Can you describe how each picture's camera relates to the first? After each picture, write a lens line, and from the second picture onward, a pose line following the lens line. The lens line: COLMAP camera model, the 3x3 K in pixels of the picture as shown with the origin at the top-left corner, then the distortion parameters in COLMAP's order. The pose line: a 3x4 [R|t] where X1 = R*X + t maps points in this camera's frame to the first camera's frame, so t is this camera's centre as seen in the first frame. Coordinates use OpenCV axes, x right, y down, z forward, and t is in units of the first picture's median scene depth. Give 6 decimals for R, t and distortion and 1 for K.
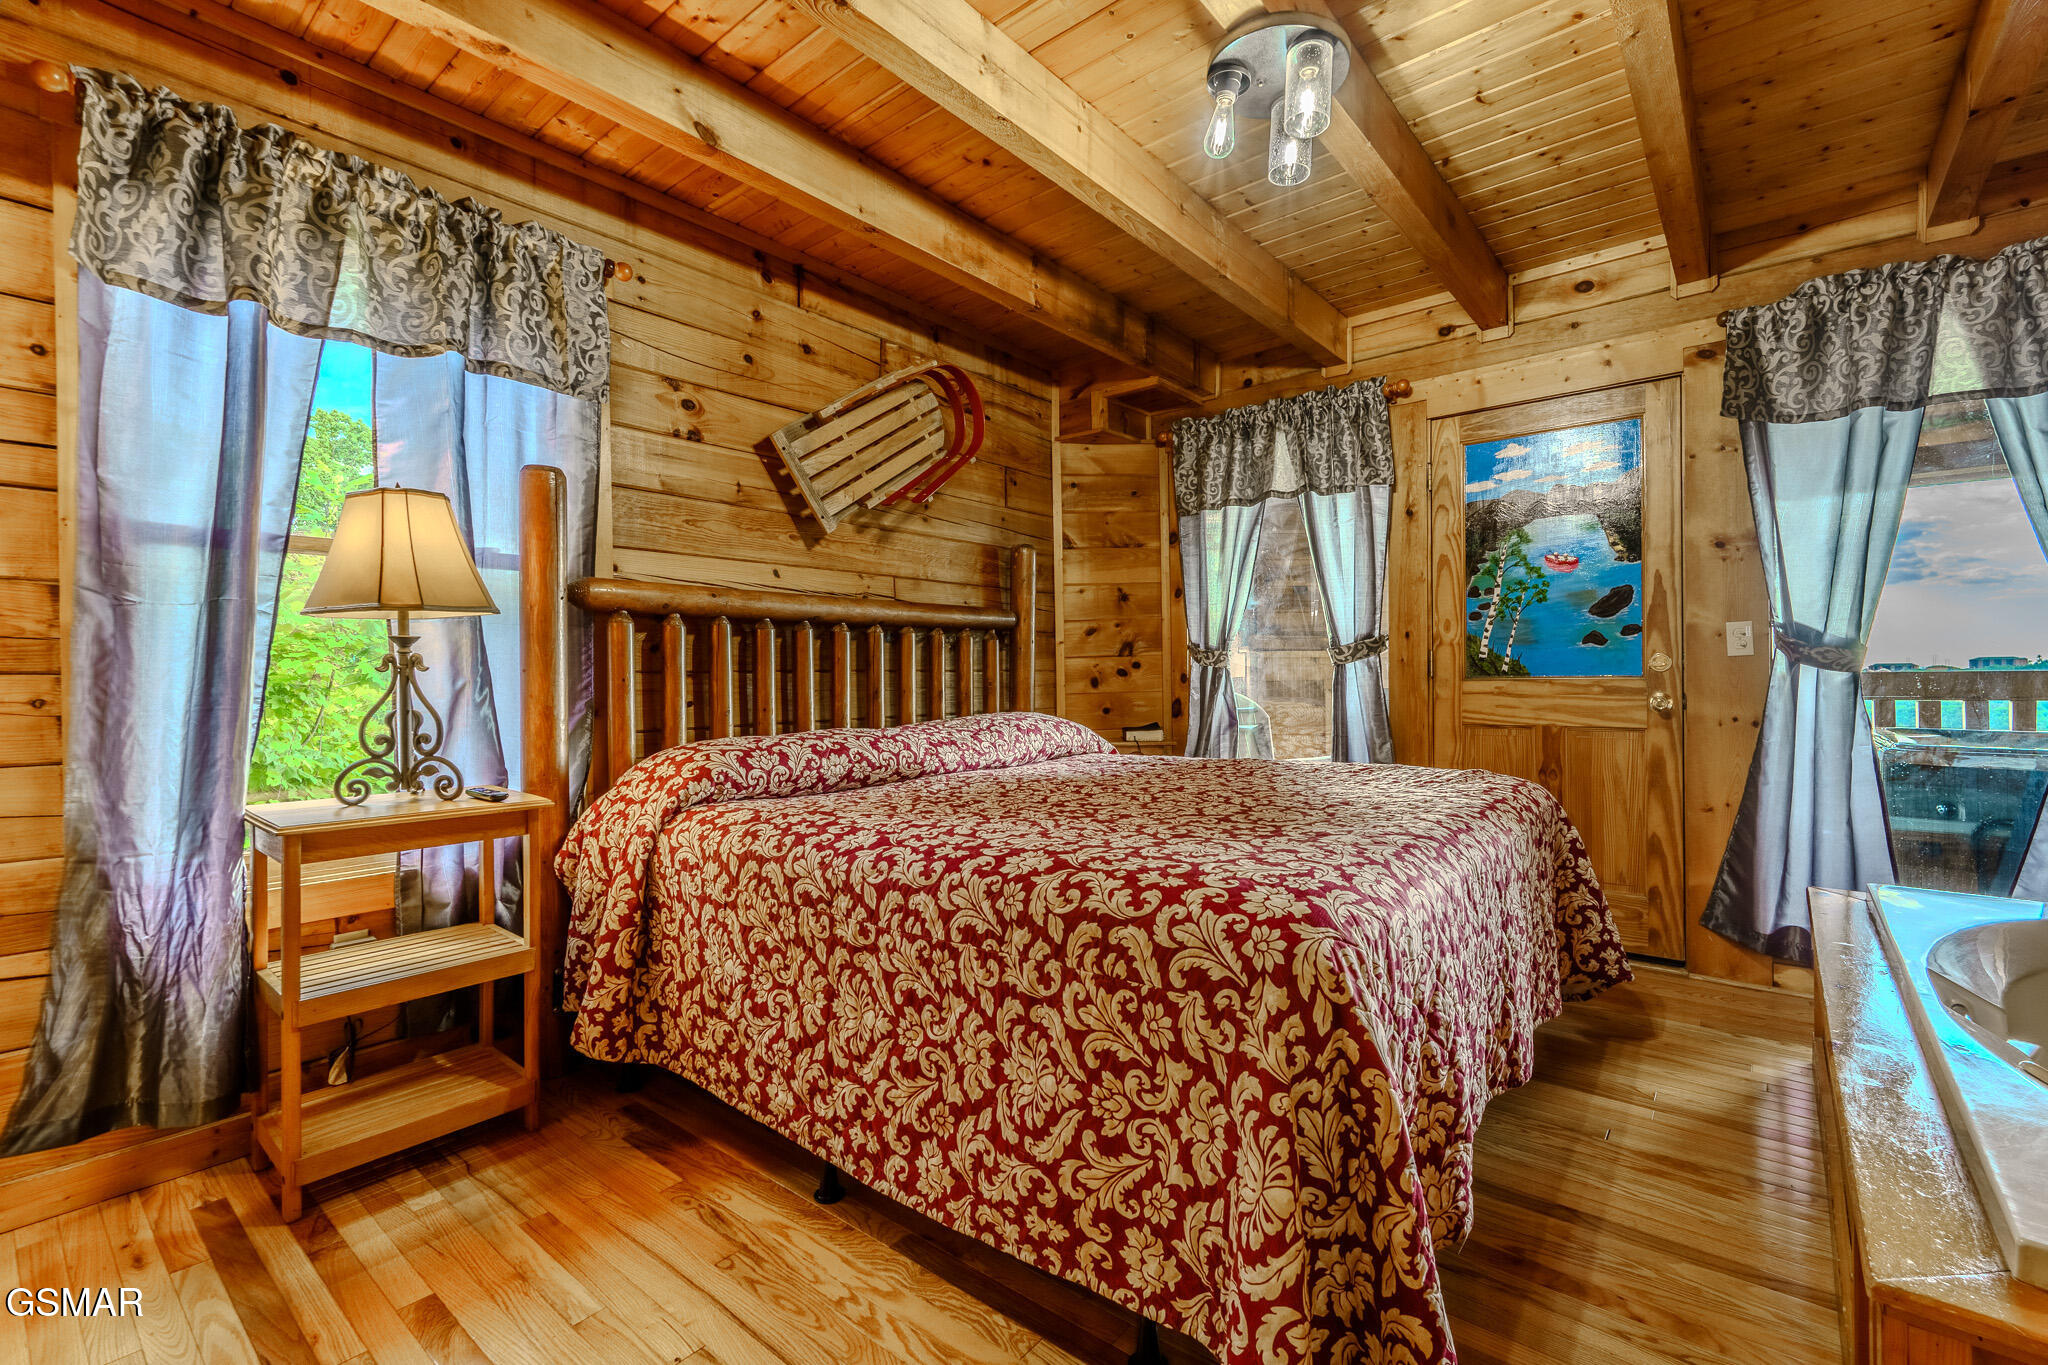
lens RADIAL K [[904.0, 0, 1036.6], [0, 904.0, 674.0], [0, 0, 1]] dist [-0.002735, -0.000654]
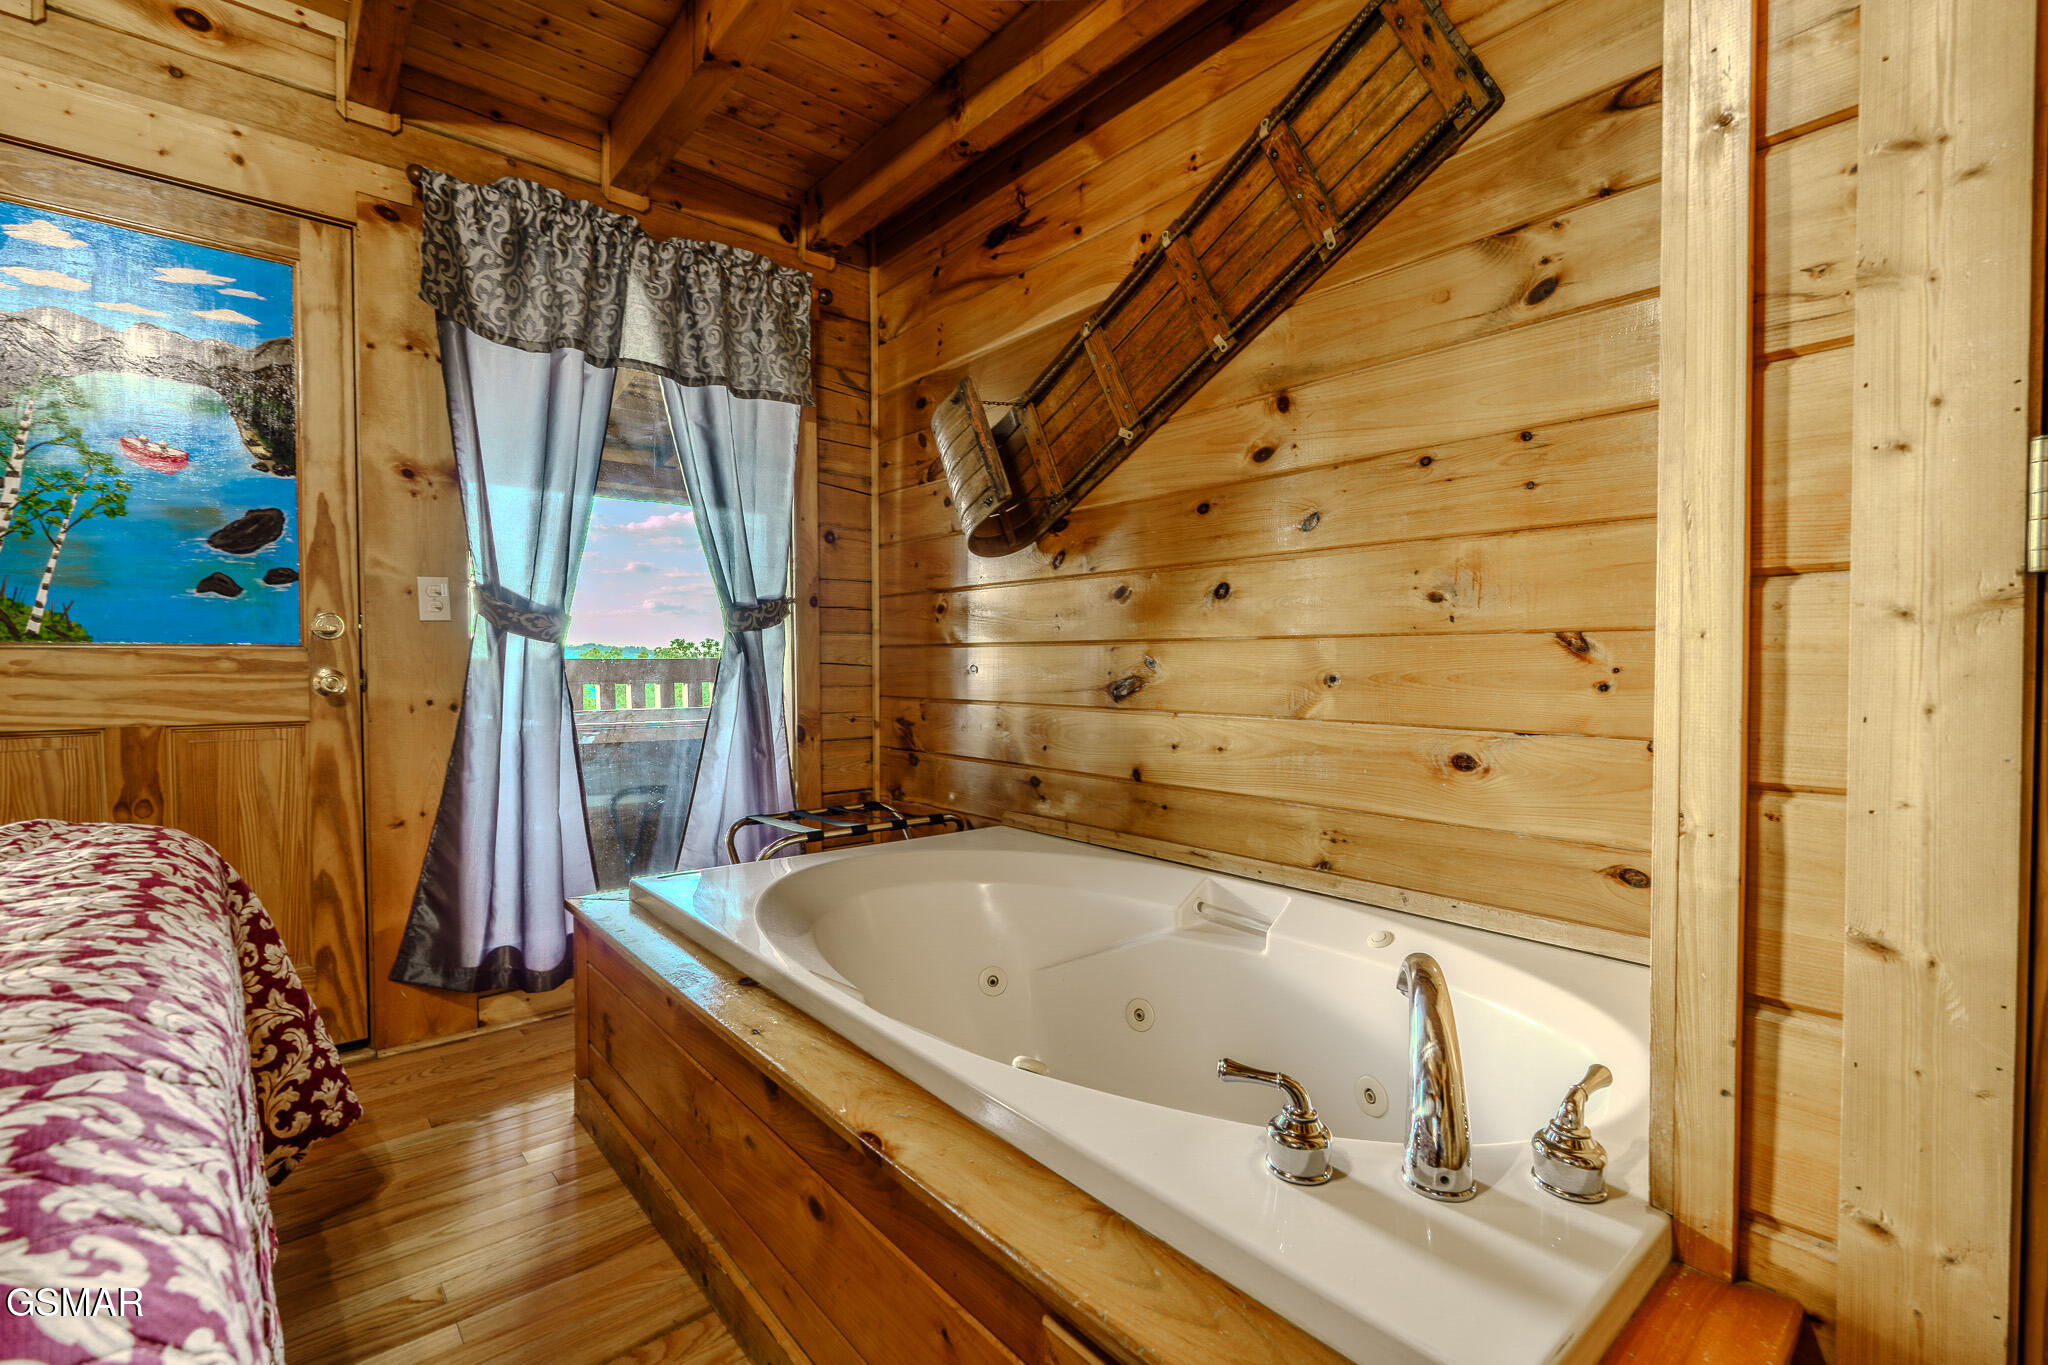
lens RADIAL K [[904.0, 0, 1037.4], [0, 904.0, 681.6], [0, 0, 1]] dist [-0.002735, -0.000654]
pose [[0.181148, -0.011711, 0.983386, 0.110429], [0.002945, 0.999931, 0.011365, 0.026127], [-0.983452, 0.000837, 0.181170, 0.361203]]
